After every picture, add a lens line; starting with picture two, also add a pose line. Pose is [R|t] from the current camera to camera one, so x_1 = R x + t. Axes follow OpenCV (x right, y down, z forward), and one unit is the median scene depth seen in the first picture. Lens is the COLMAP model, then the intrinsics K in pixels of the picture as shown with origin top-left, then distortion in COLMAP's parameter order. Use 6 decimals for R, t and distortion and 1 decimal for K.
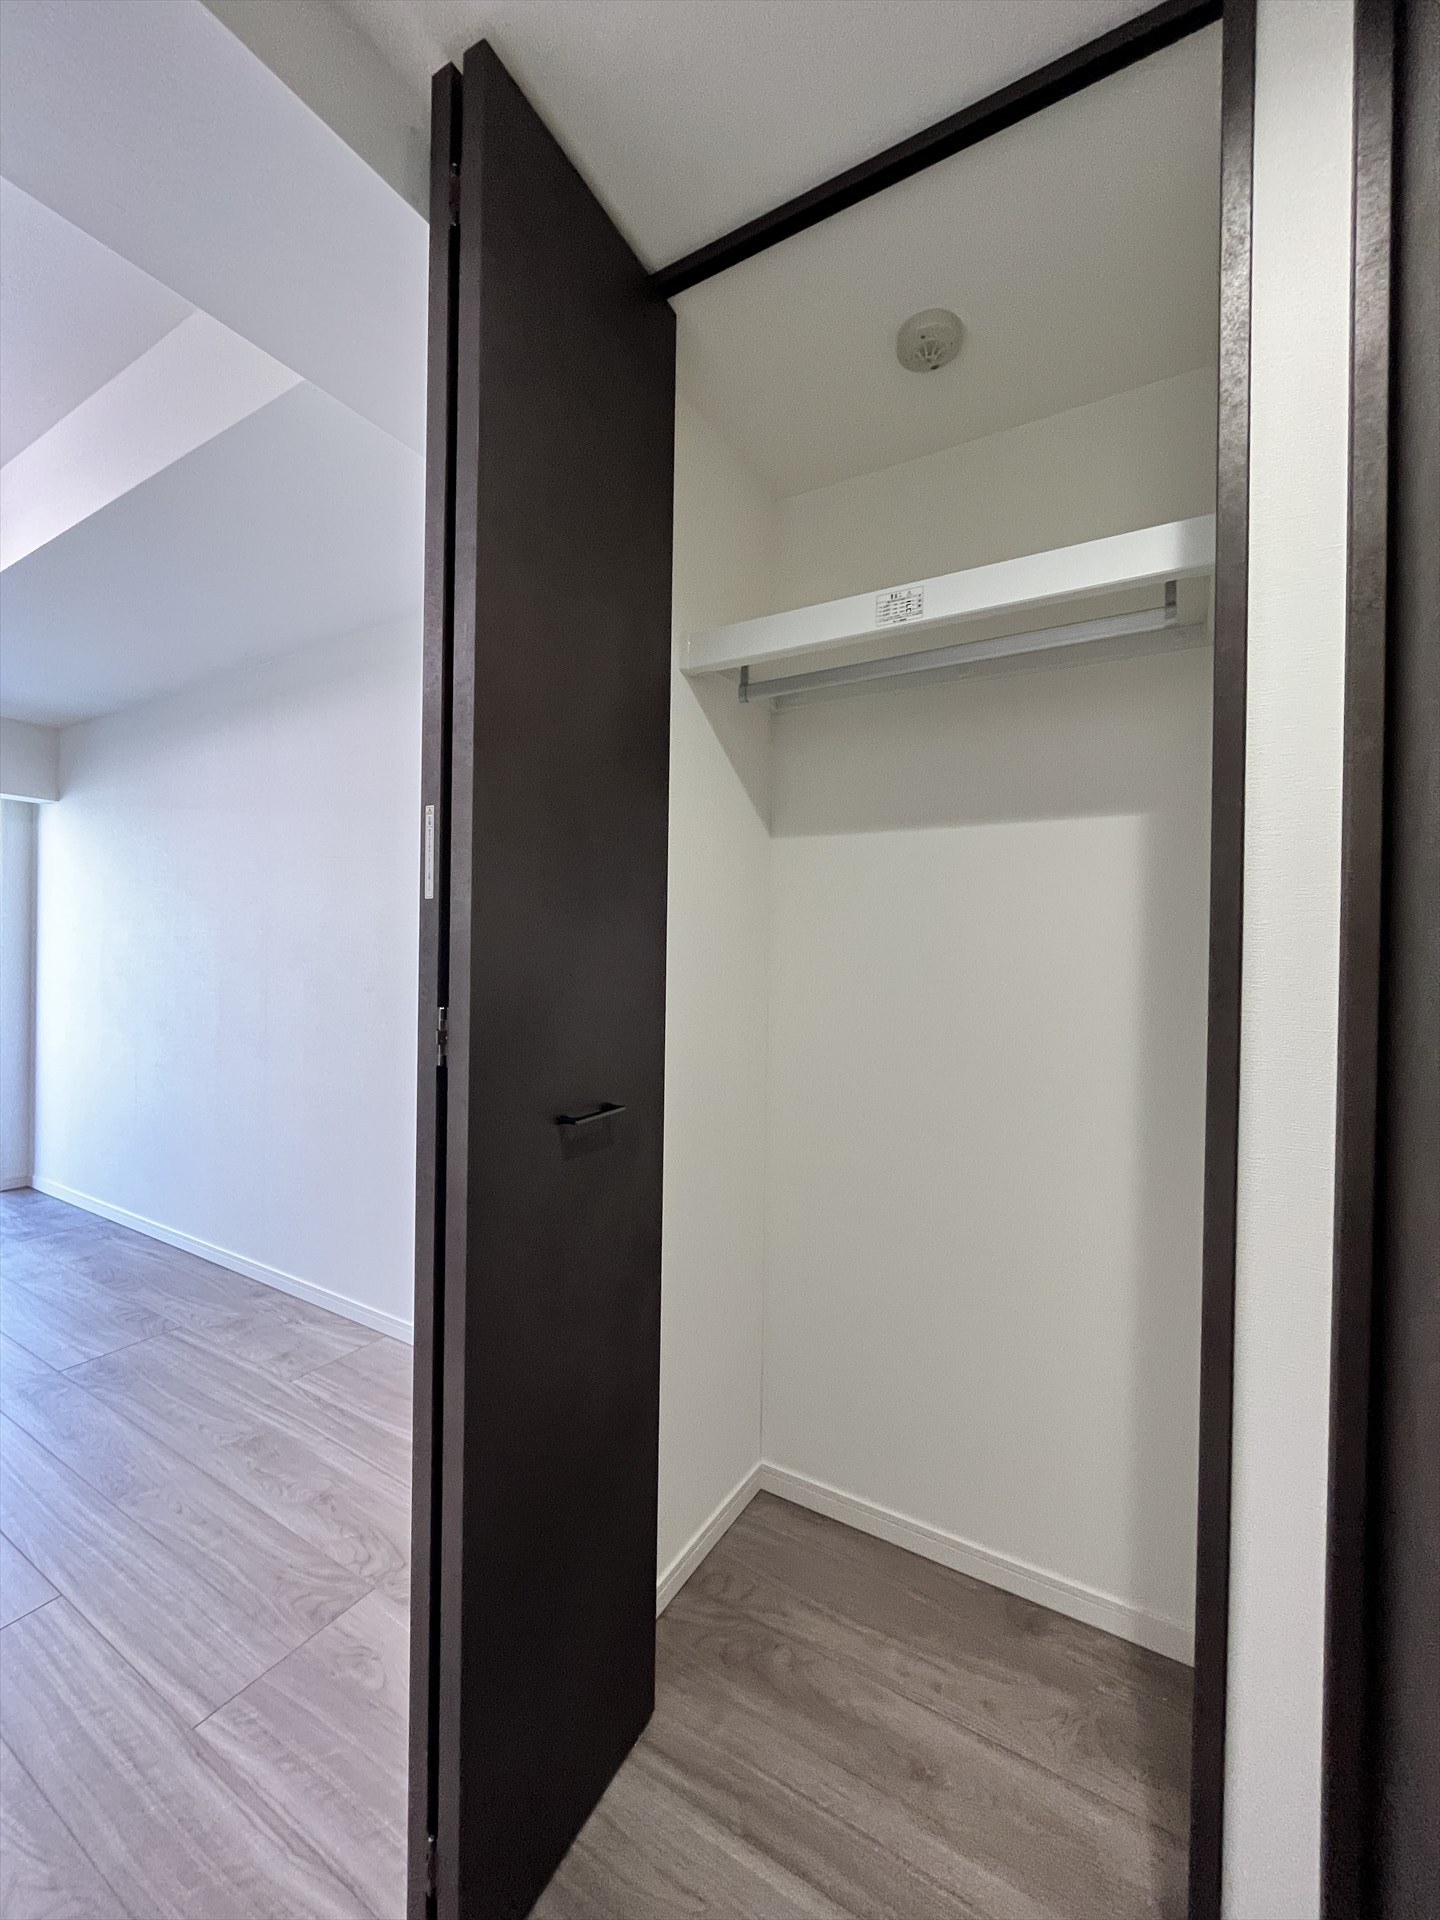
lens RADIAL K [[779.3, 0, 720.9], [0, 779.3, 966.5], [0, 0, 1]] dist [0.001144, -0.000252]
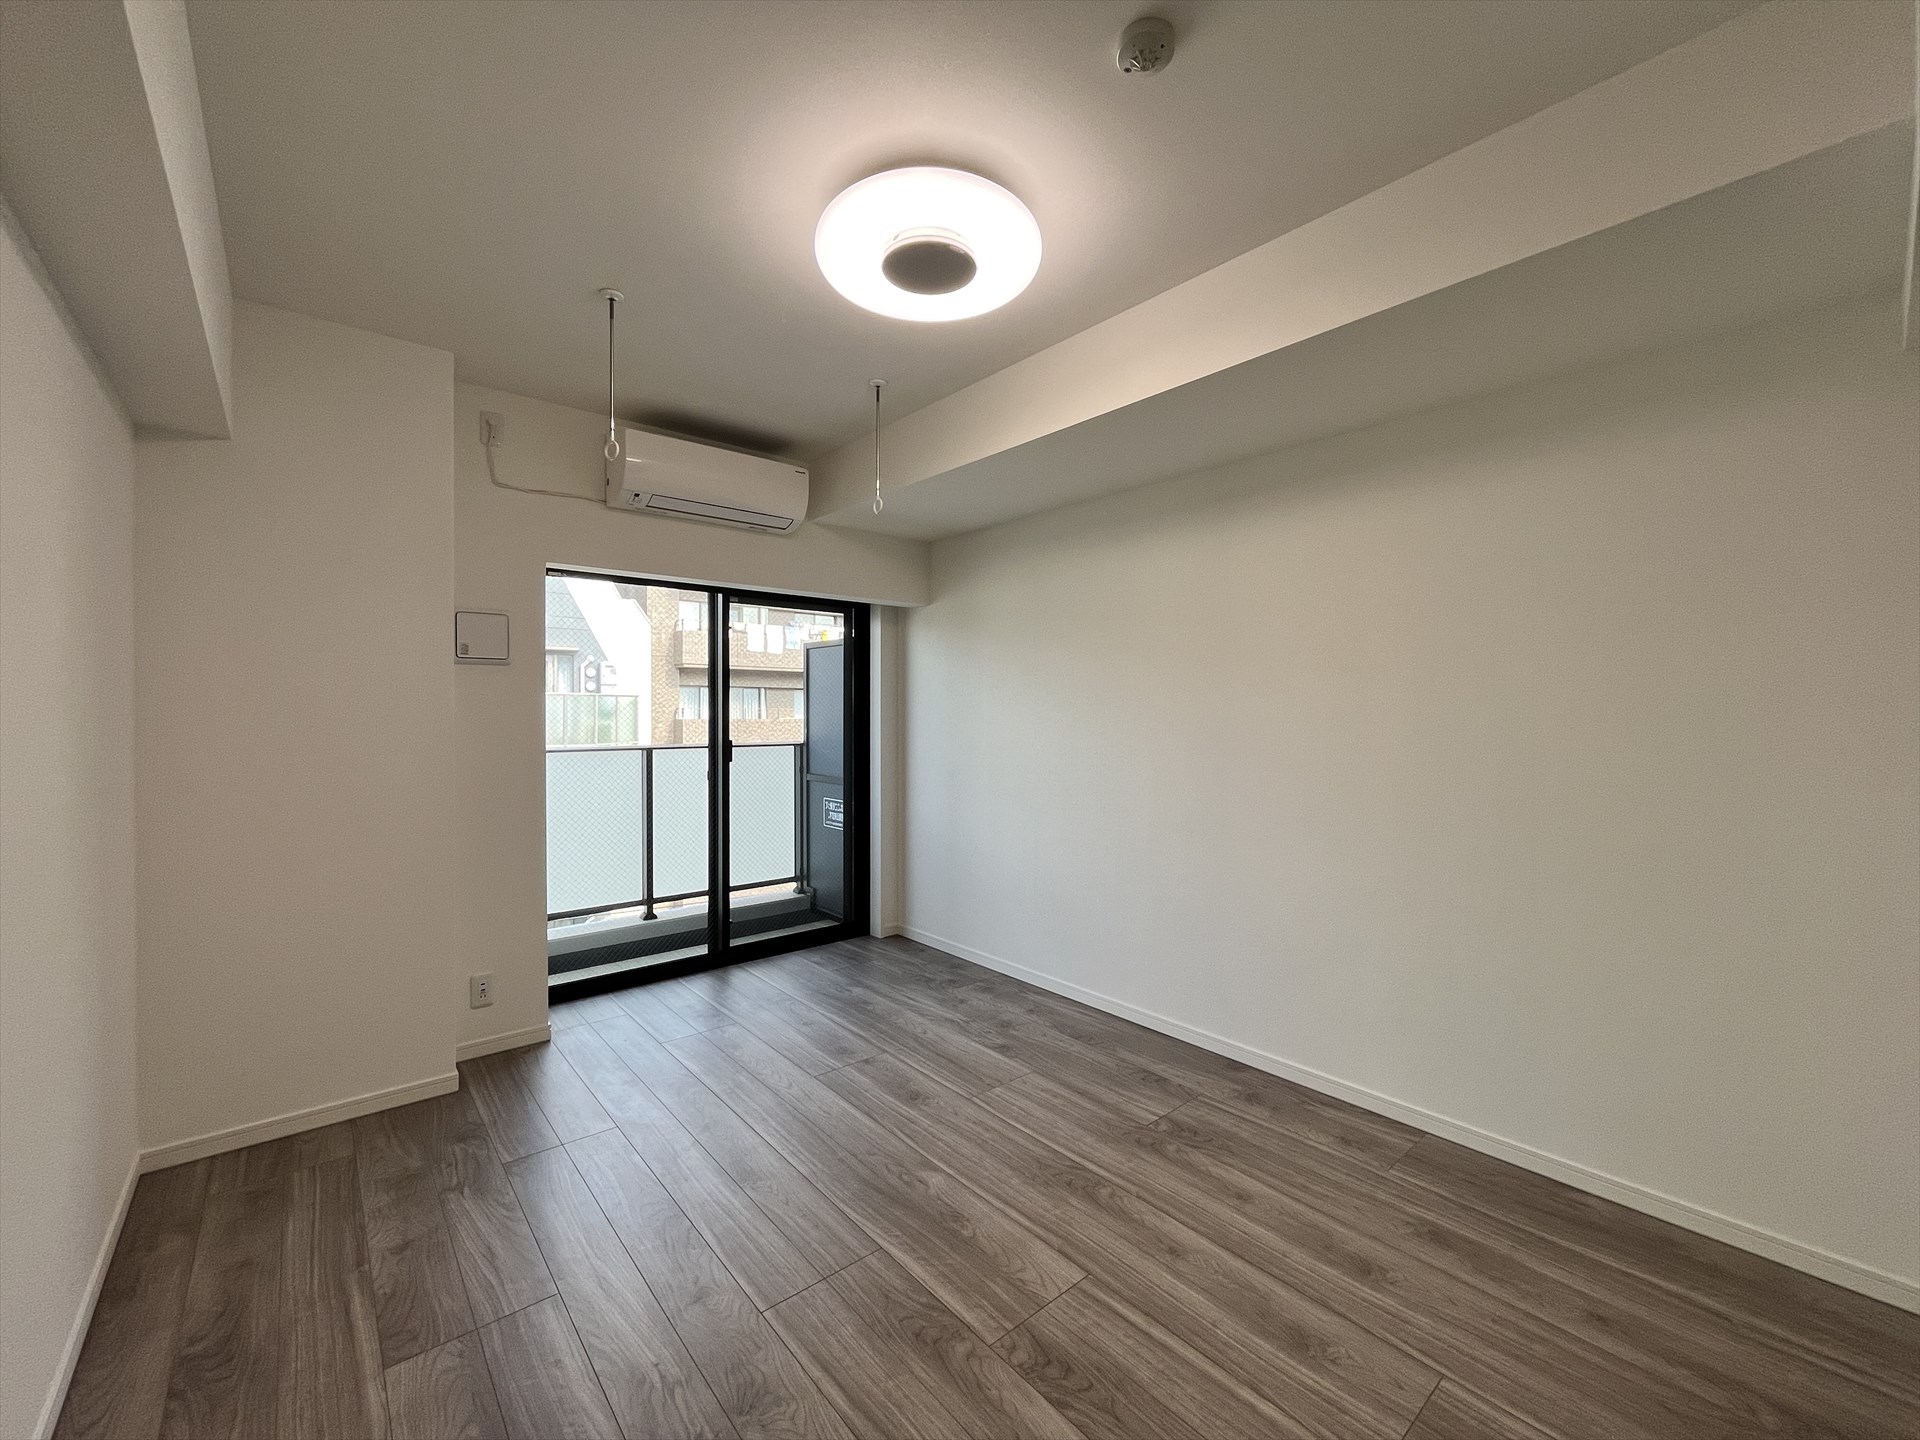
lens RADIAL K [[779.3, 0, 969.5], [0, 779.3, 710.0], [0, 0, 1]] dist [0.001144, -0.000252]
pose [[0.949401, -0.011256, -0.313866, -0.658992], [0.003025, 0.999639, -0.026700, -0.037183], [0.314053, 0.024400, 0.949092, -0.129673]]
